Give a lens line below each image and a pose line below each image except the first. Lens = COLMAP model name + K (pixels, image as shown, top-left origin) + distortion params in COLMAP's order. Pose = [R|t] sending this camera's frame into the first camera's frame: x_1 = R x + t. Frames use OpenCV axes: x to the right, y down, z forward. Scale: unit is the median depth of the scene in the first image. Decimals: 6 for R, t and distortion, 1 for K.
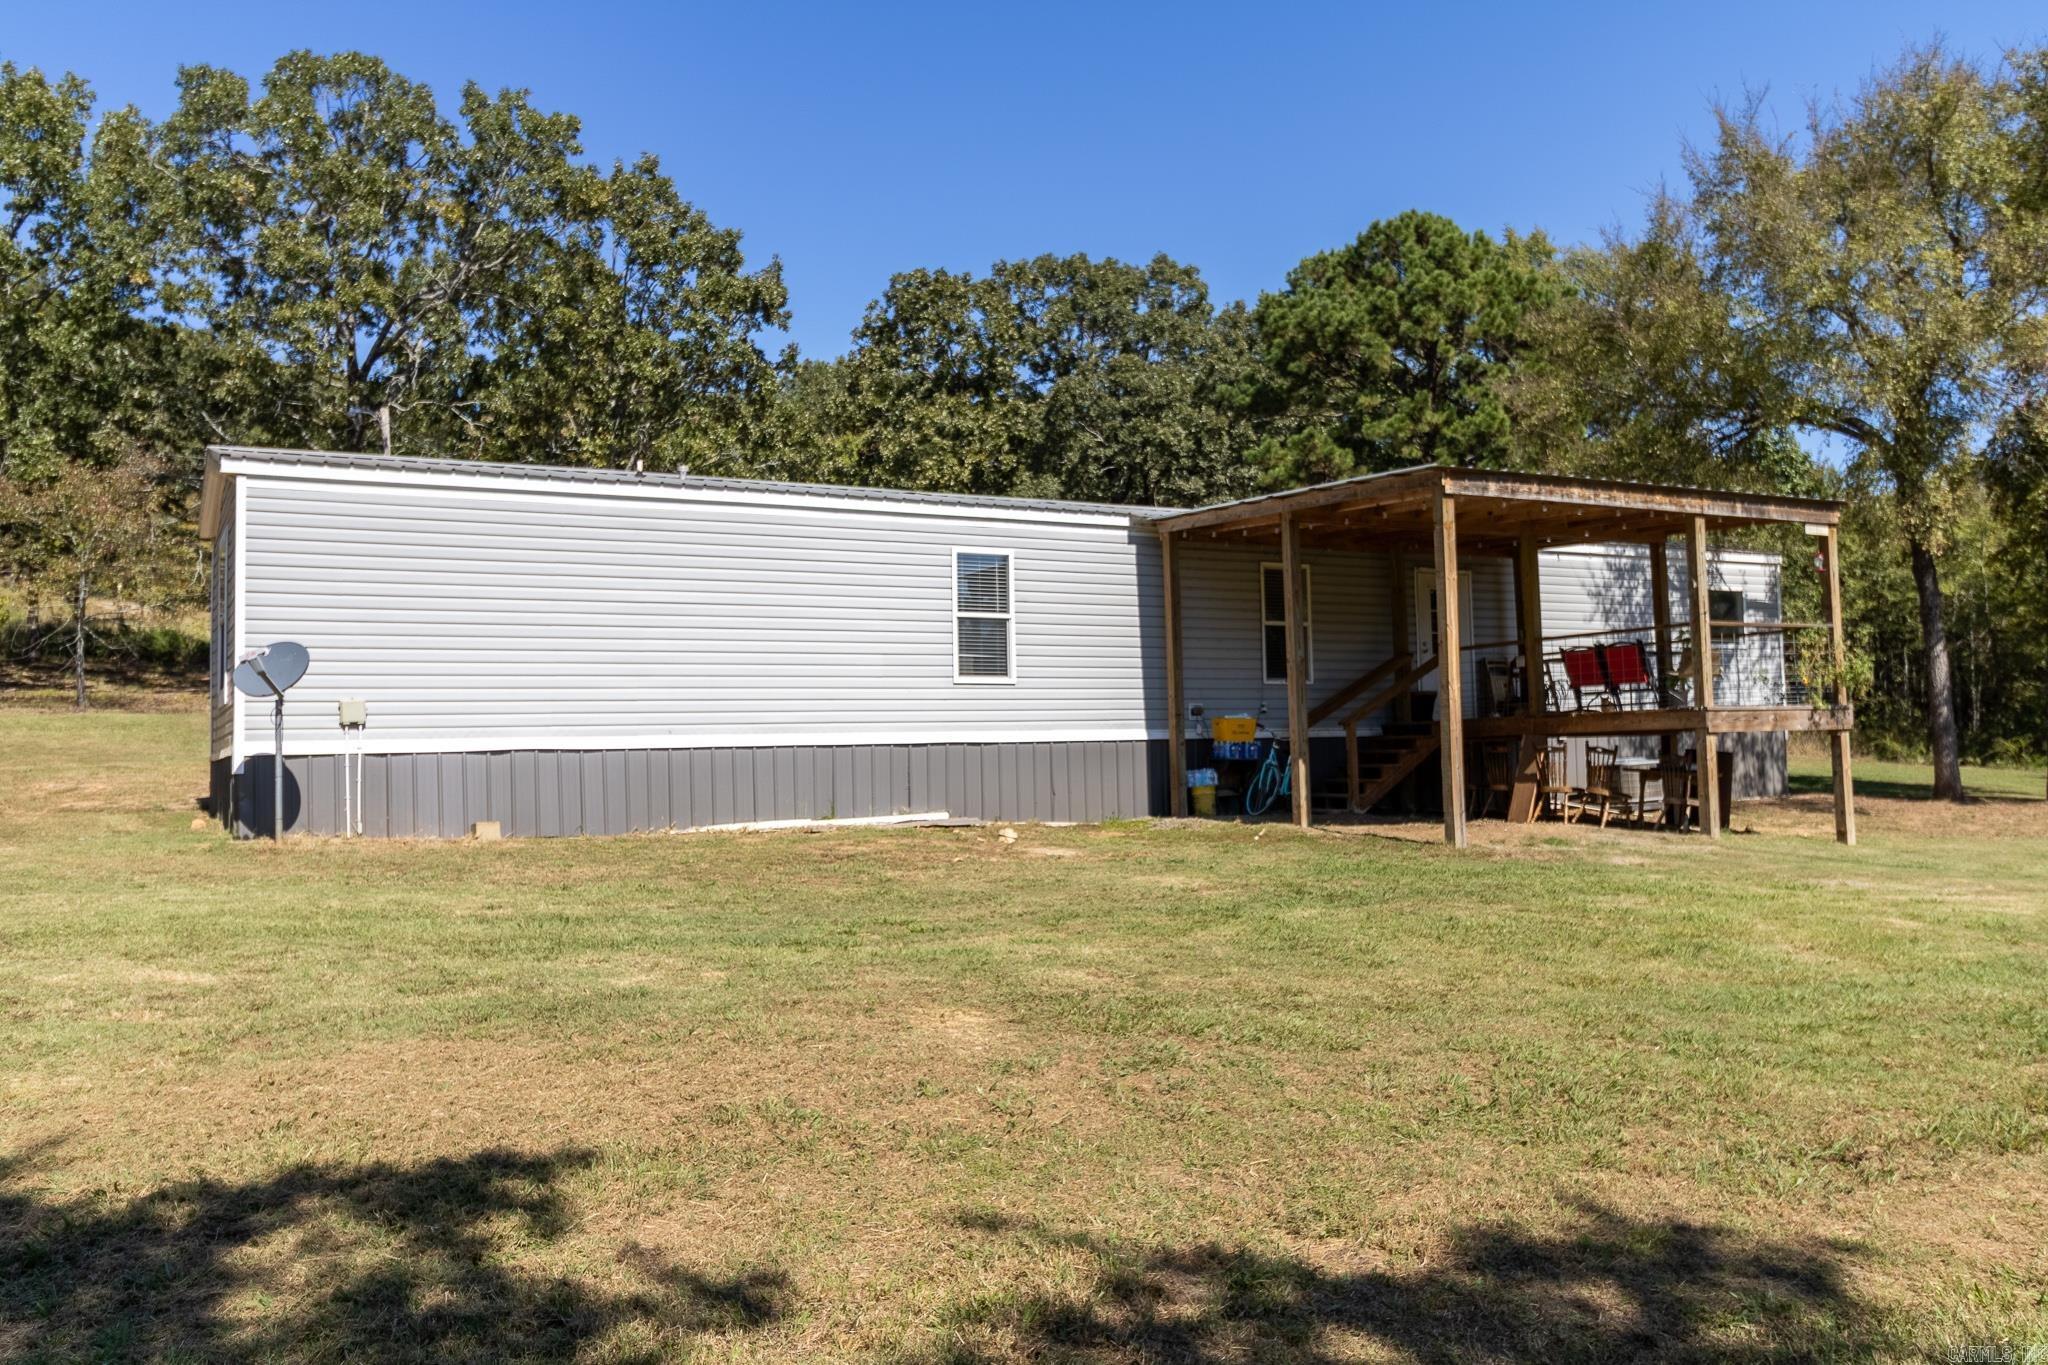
lens RADIAL K [[1629.9, 0, 1061.8], [0, 1629.9, 682.9], [0, 0, 1]] dist [0.003614, -0.000723]
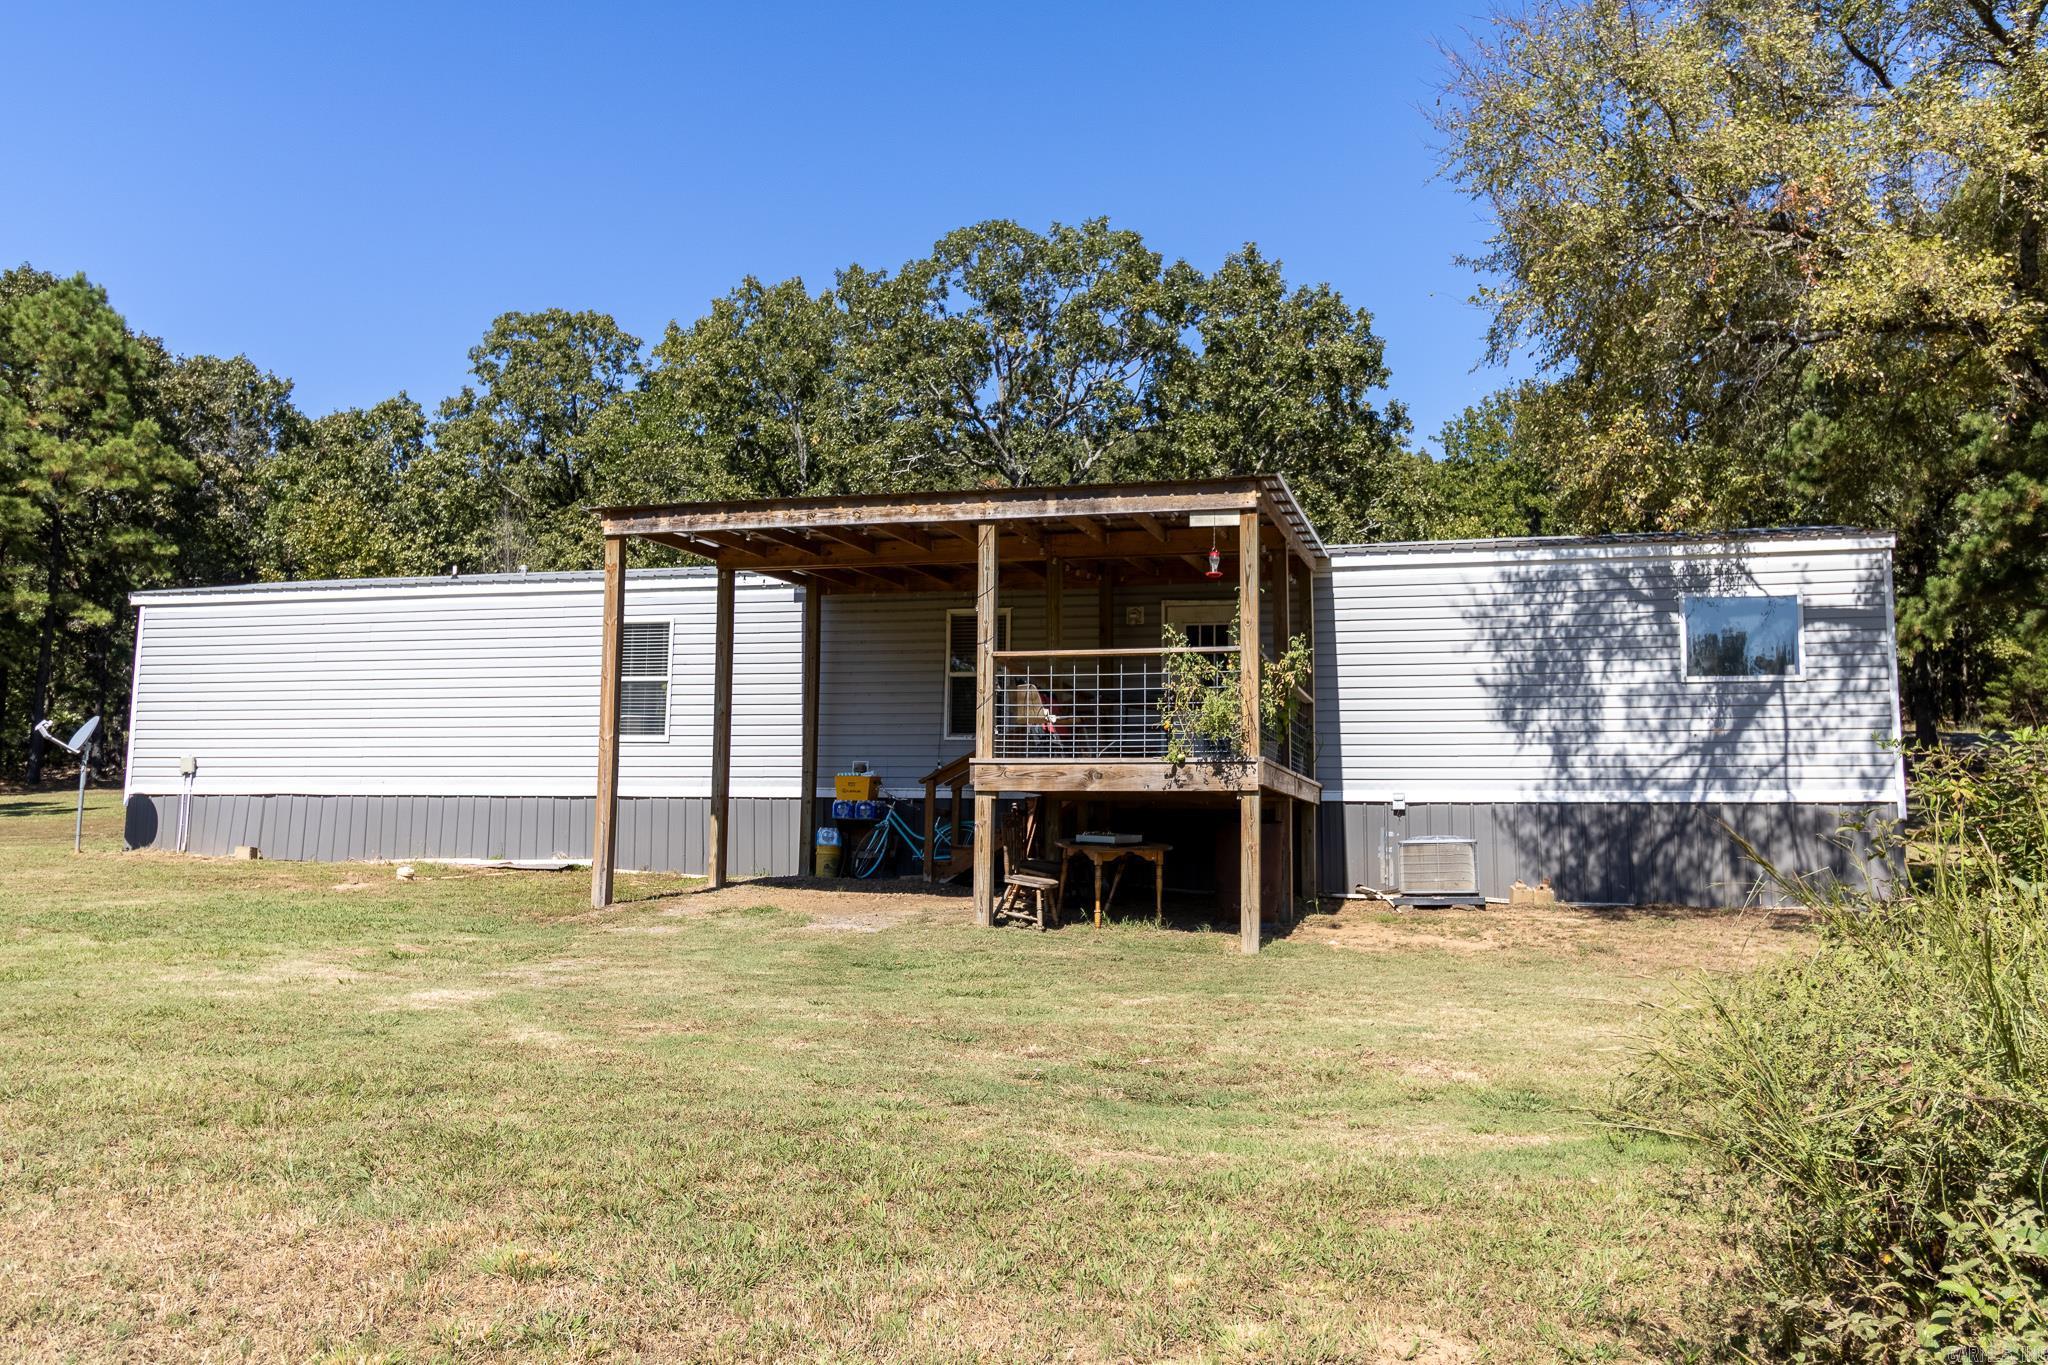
lens RADIAL K [[1629.9, 0, 1061.8], [0, 1629.9, 682.9], [0, 0, 1]] dist [0.003614, -0.000723]
pose [[0.713720, -0.036878, -0.699460, 0.861518], [0.004571, 0.998837, -0.047997, 0.013585], [0.700417, 0.031059, 0.713058, 0.401354]]
